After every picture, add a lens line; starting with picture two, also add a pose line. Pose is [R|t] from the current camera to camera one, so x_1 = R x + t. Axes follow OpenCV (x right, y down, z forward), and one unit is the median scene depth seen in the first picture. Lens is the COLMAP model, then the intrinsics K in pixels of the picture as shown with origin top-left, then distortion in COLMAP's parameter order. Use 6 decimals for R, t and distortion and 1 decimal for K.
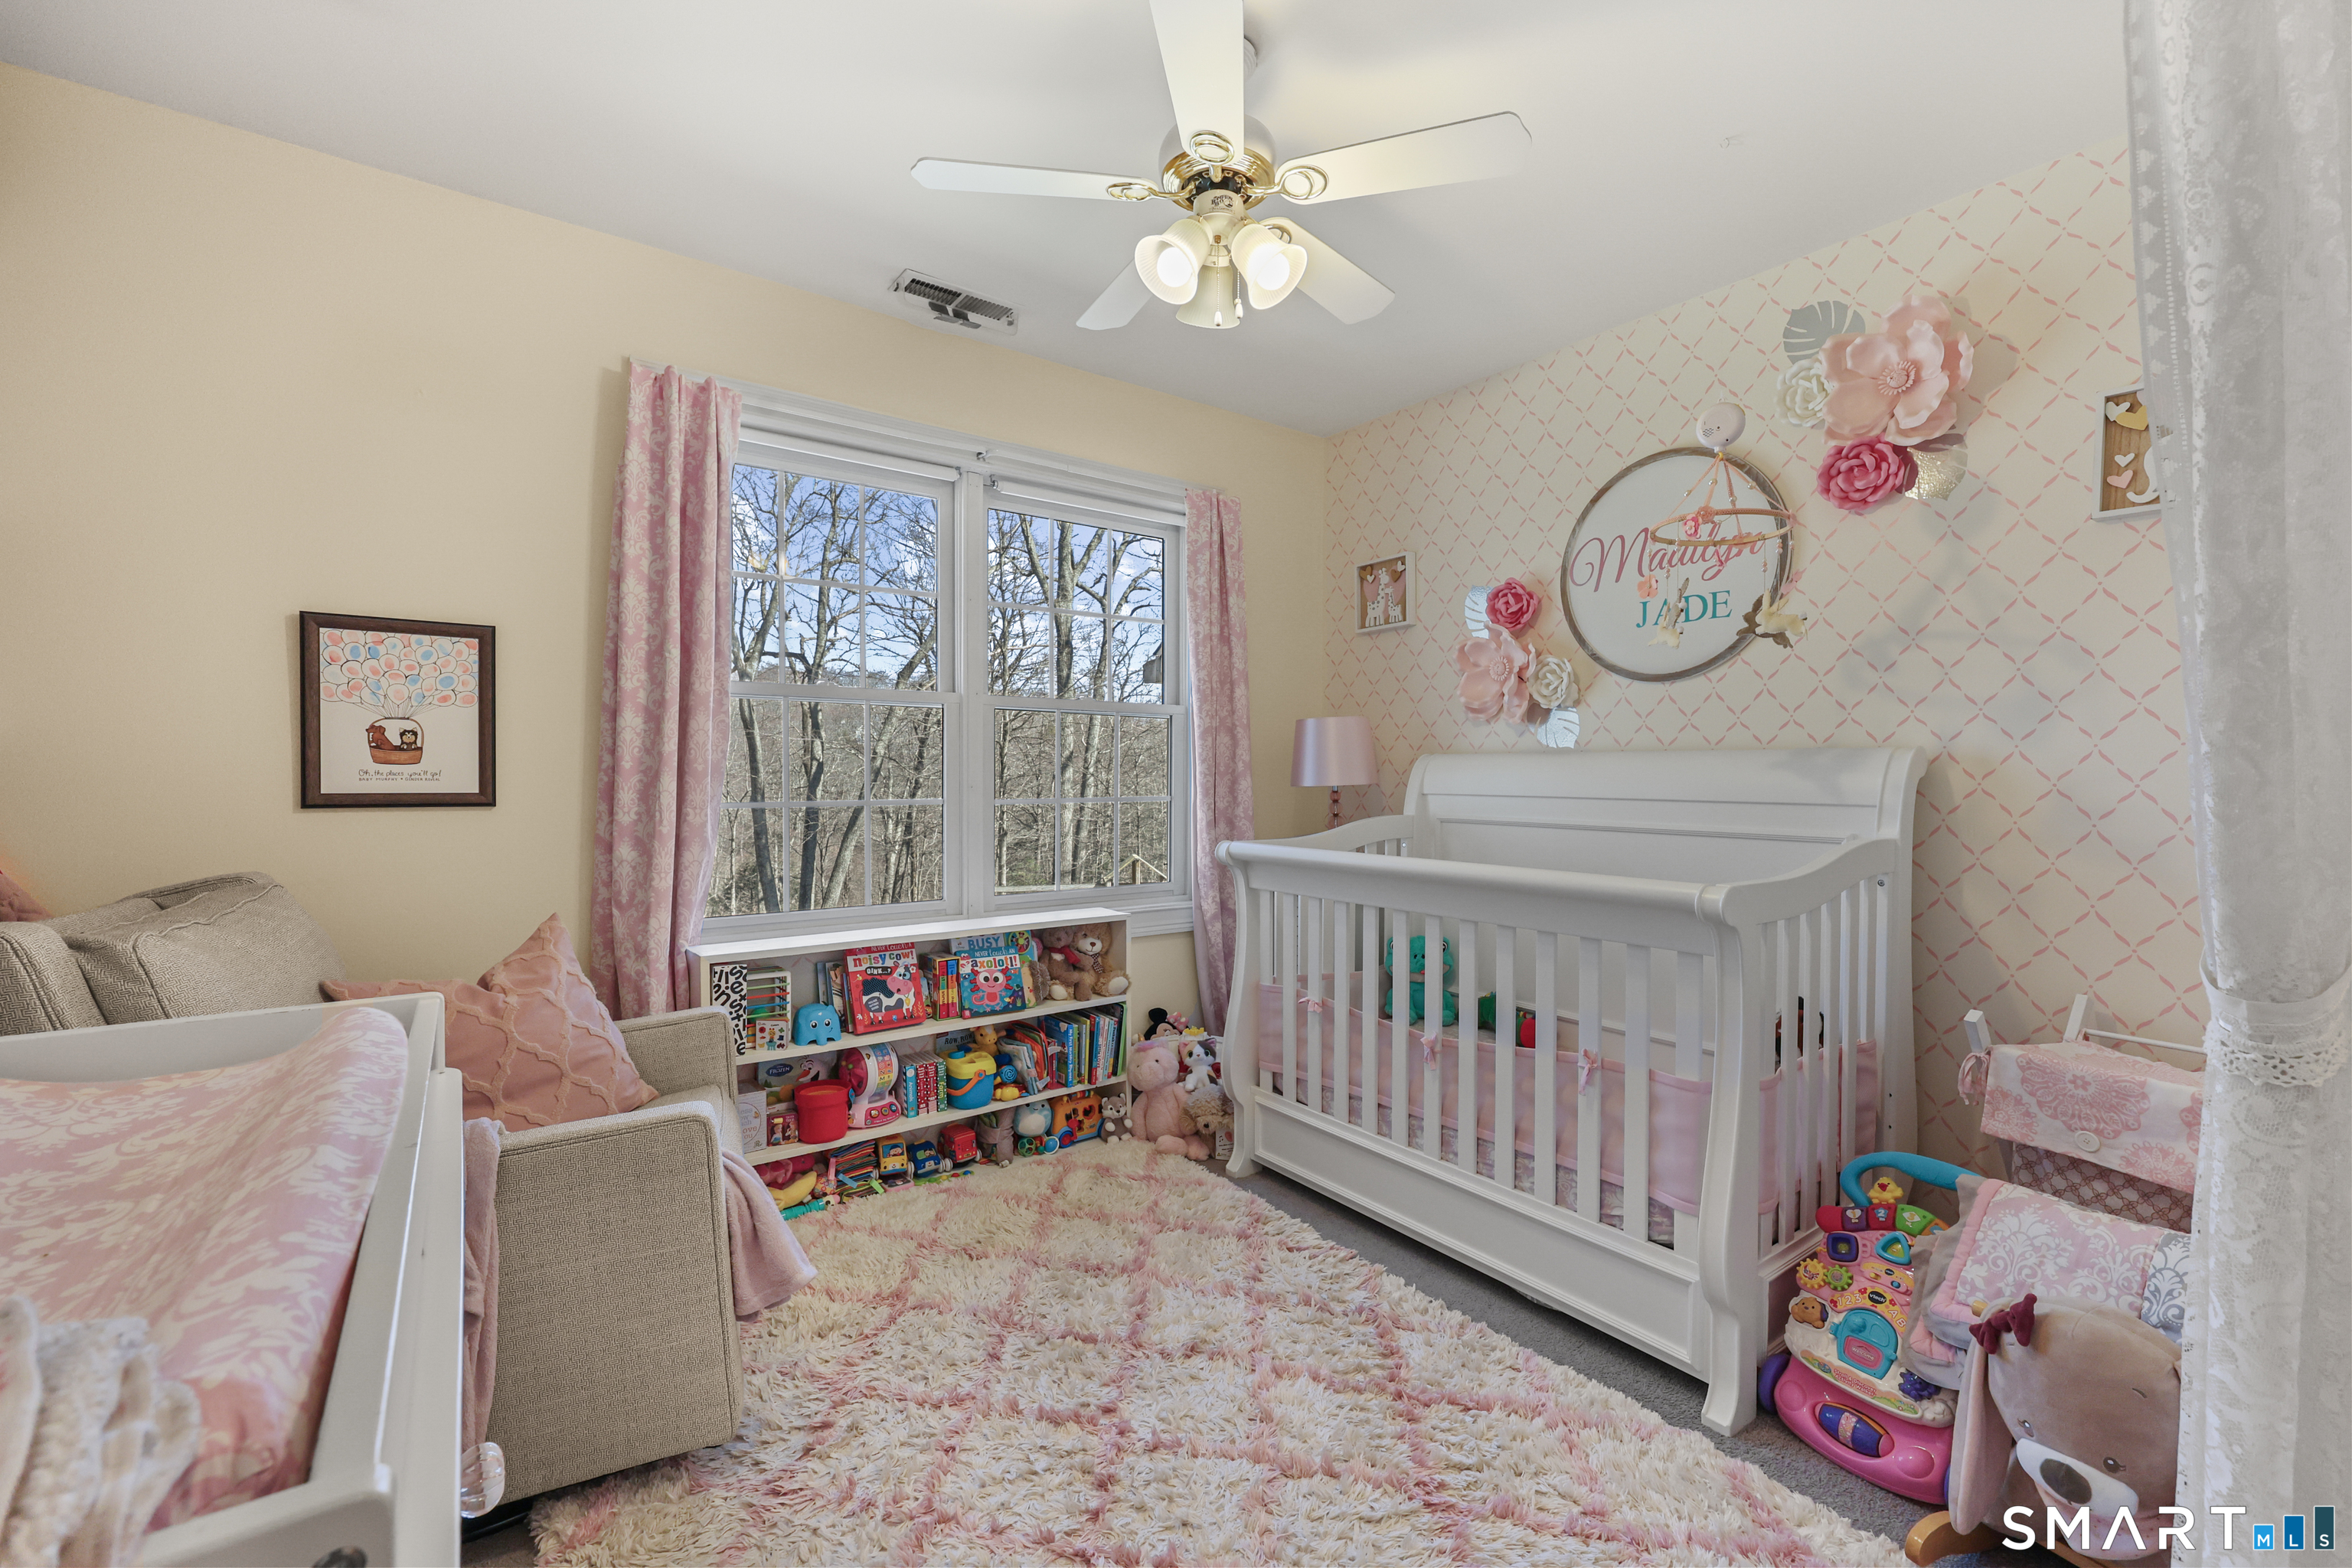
lens RADIAL K [[985.4, 0, 1186.3], [0, 985.4, 788.1], [0, 0, 1]] dist [-0.001400, 0.000464]
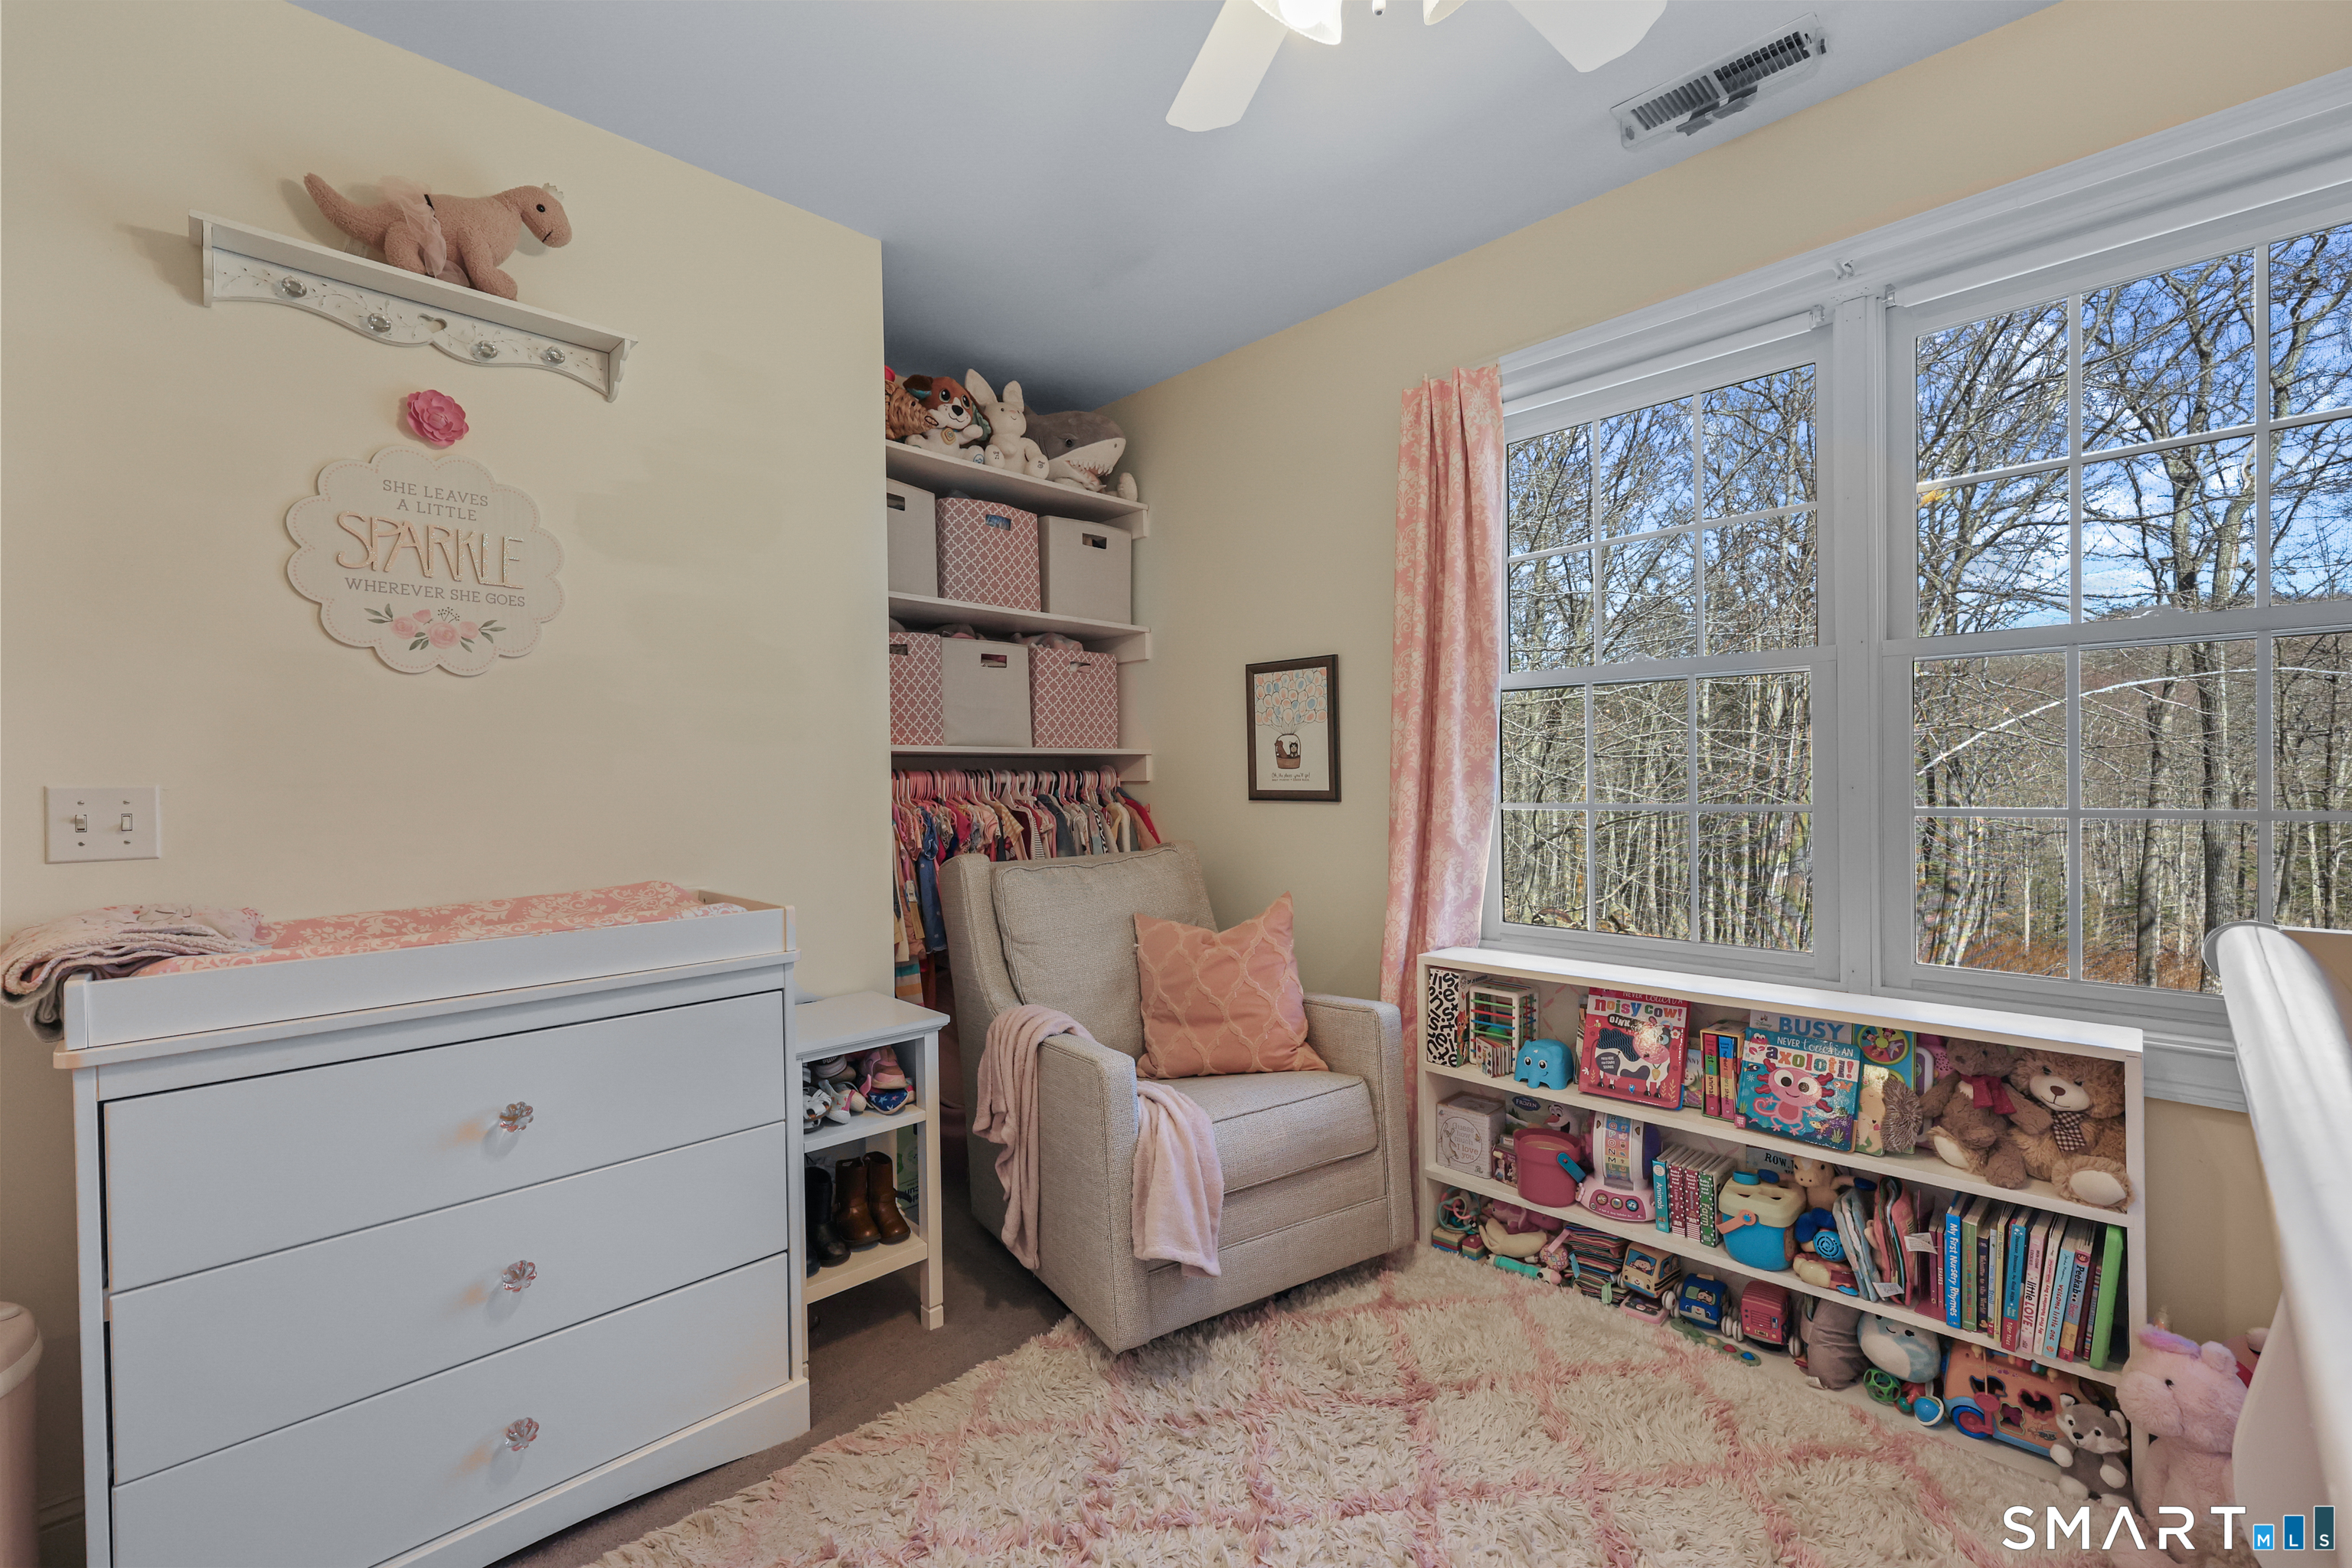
lens RADIAL K [[985.4, 0, 1186.3], [0, 985.4, 788.1], [0, 0, 1]] dist [-0.001400, 0.000464]
pose [[0.146218, 0.005037, -0.989240, 0.411692], [-0.003517, 0.999983, 0.004572, -0.002984], [0.989246, 0.002811, 0.146233, 0.544874]]
